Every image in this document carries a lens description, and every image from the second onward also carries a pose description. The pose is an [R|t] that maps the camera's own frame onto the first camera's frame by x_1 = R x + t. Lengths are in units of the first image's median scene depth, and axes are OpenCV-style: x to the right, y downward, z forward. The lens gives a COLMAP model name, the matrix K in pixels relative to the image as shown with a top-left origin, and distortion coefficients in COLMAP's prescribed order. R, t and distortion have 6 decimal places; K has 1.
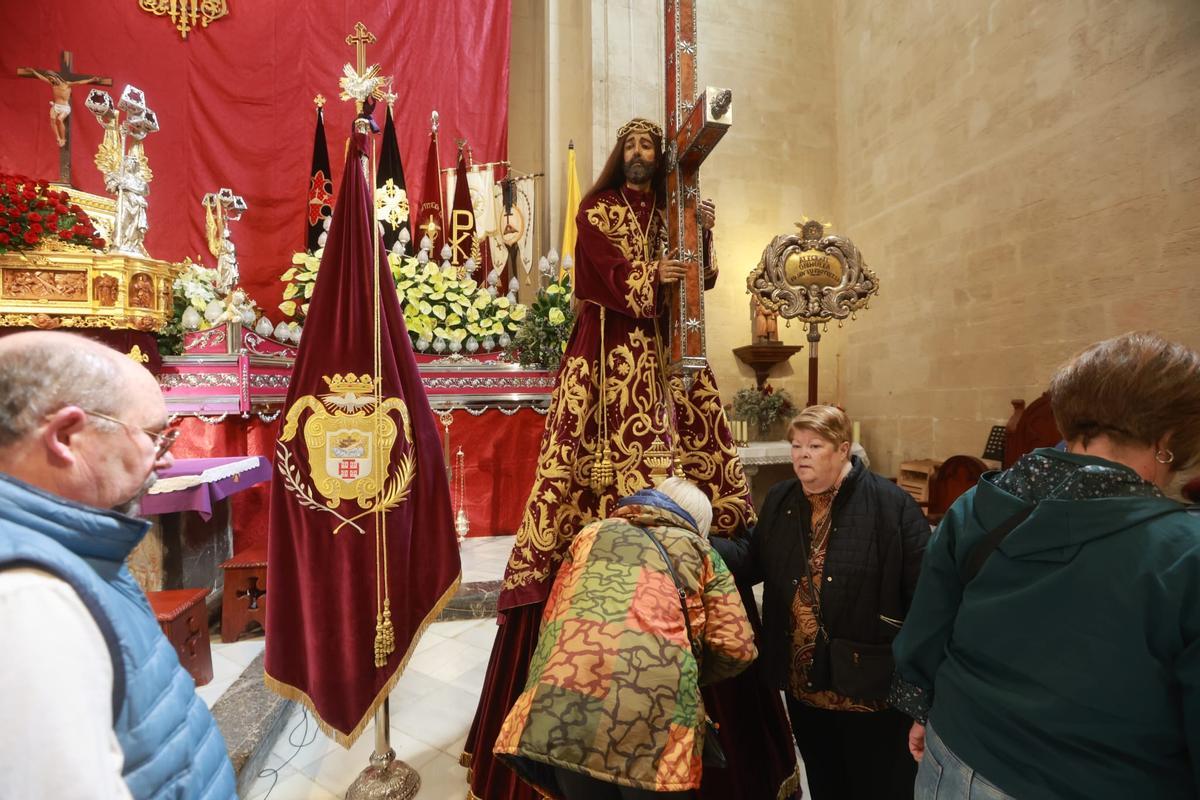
lens RADIAL K [[540.8, 0, 584.6], [0, 540.8, 408.3], [0, 0, 1]] dist [-0.050266, 0.015182]
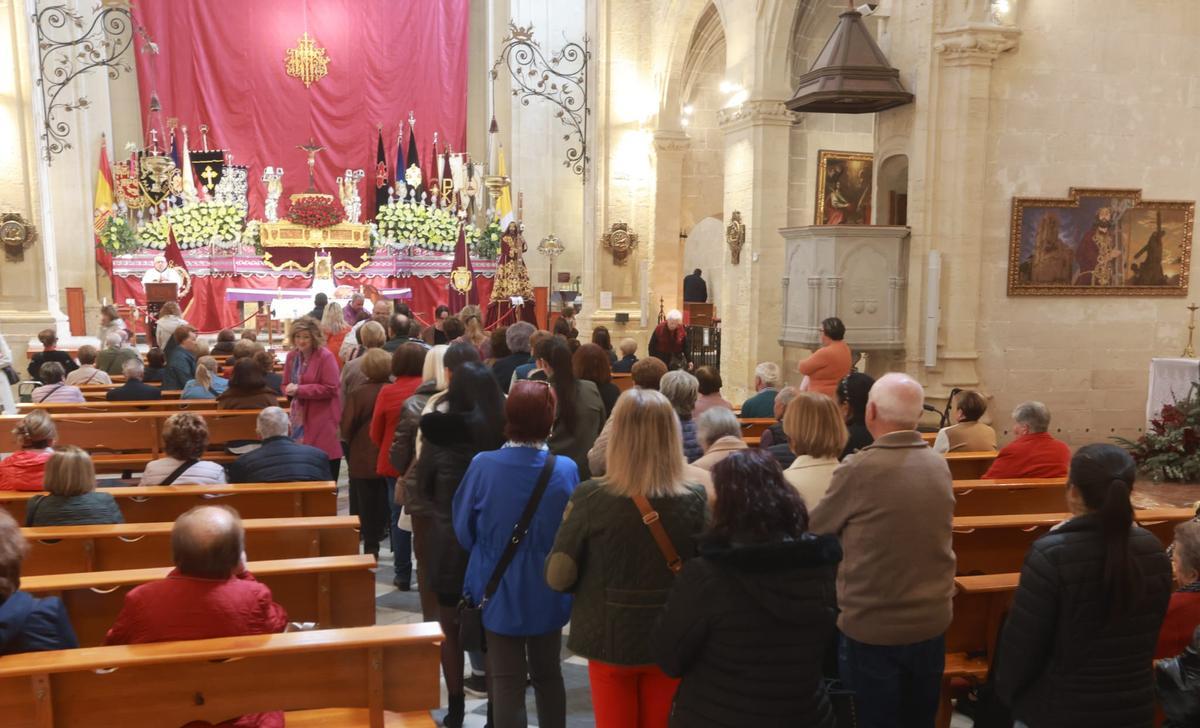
lens RADIAL K [[1202.9, 0, 608.6], [0, 1202.9, 446.0], [0, 0, 1]] dist [0.013536, 0.000000]
pose [[0.997996, 0.005828, 0.063002, 0.160645], [-0.013565, 0.992303, 0.123088, 0.112022], [-0.061799, -0.123696, 0.990394, -5.821274]]
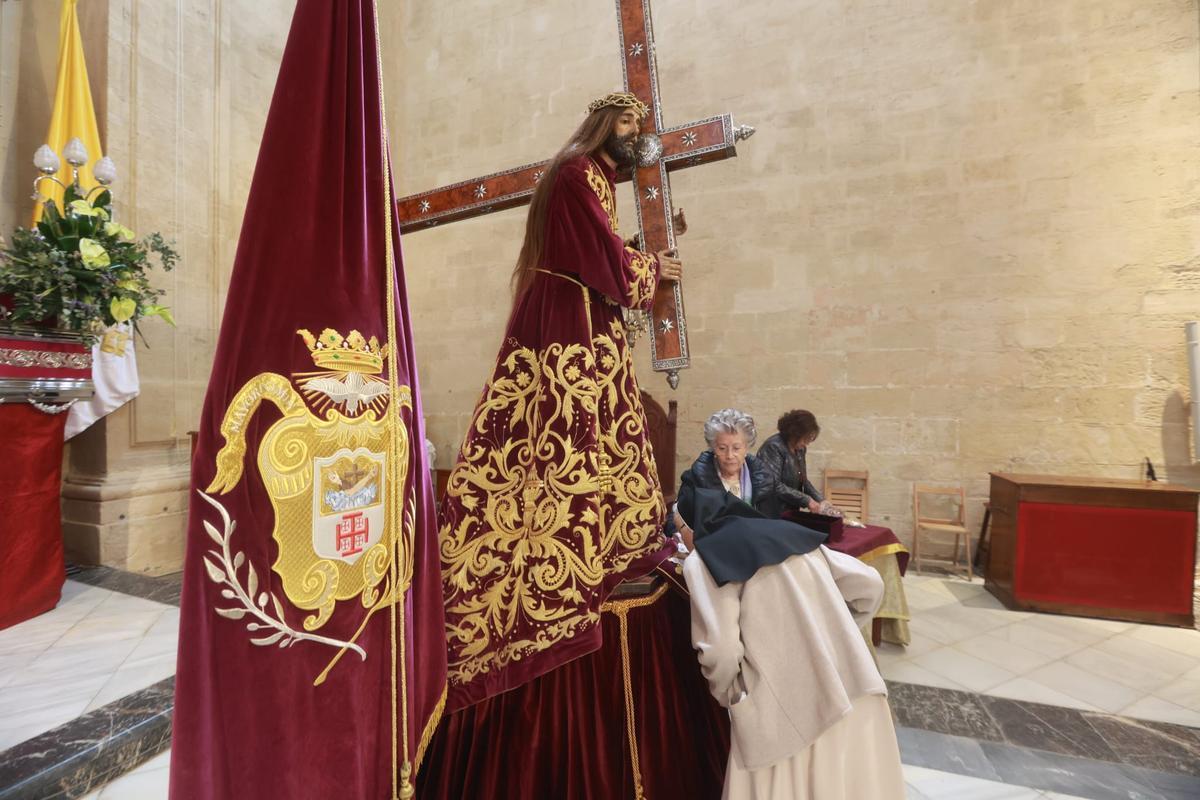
lens RADIAL K [[540.8, 0, 599.3], [0, 540.8, 404.4], [0, 0, 1]] dist [-0.050266, 0.015182]
pose [[0.512532, 0.004503, 0.858656, -0.345422], [-0.002937, 0.999990, -0.003491, 0.000373], [-0.858663, -0.000733, 0.512540, 0.270977]]
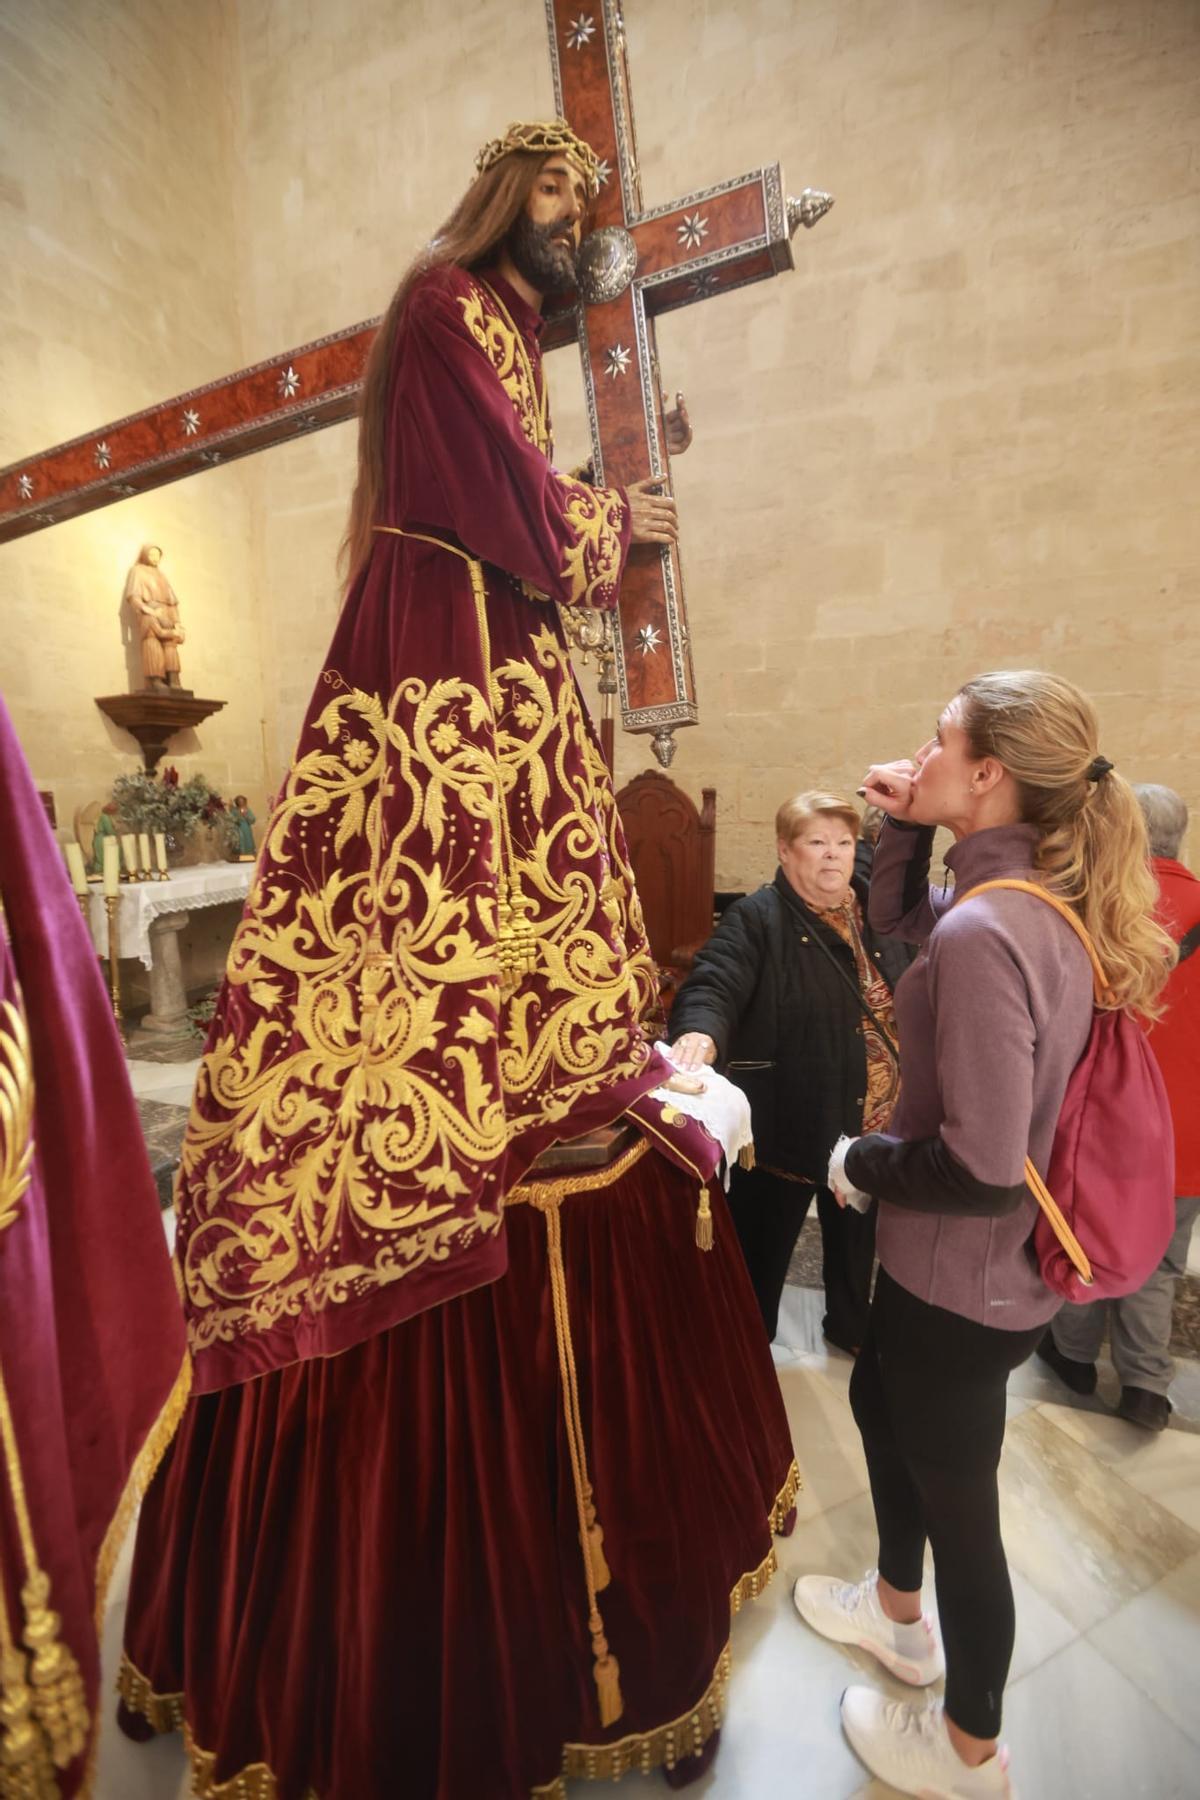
lens RADIAL K [[811.3, 0, 593.0], [0, 811.3, 916.1], [0, 0, 1]] dist [-0.050266, 0.015182]
pose [[0.539997, -0.129389, 0.831662, -0.236113], [0.018342, 0.989687, 0.142065, -0.000636], [-0.841467, -0.061460, 0.536802, 0.285342]]
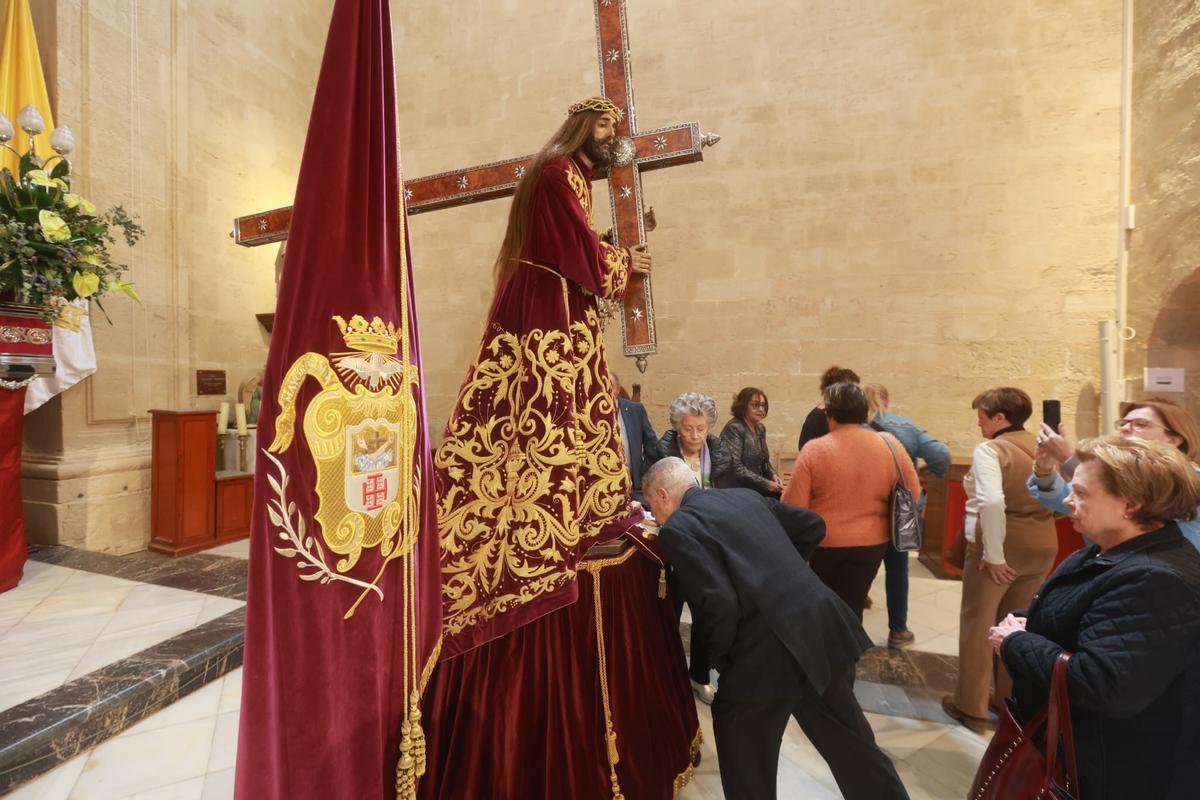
lens RADIAL K [[540.8, 0, 598.5], [0, 540.8, 405.7], [0, 0, 1]] dist [-0.050266, 0.015182]
pose [[0.450478, -0.017651, 0.892613, -0.389422], [-0.015818, 0.999490, 0.027747, 0.003050], [-0.892648, -0.026618, 0.449968, 0.260164]]
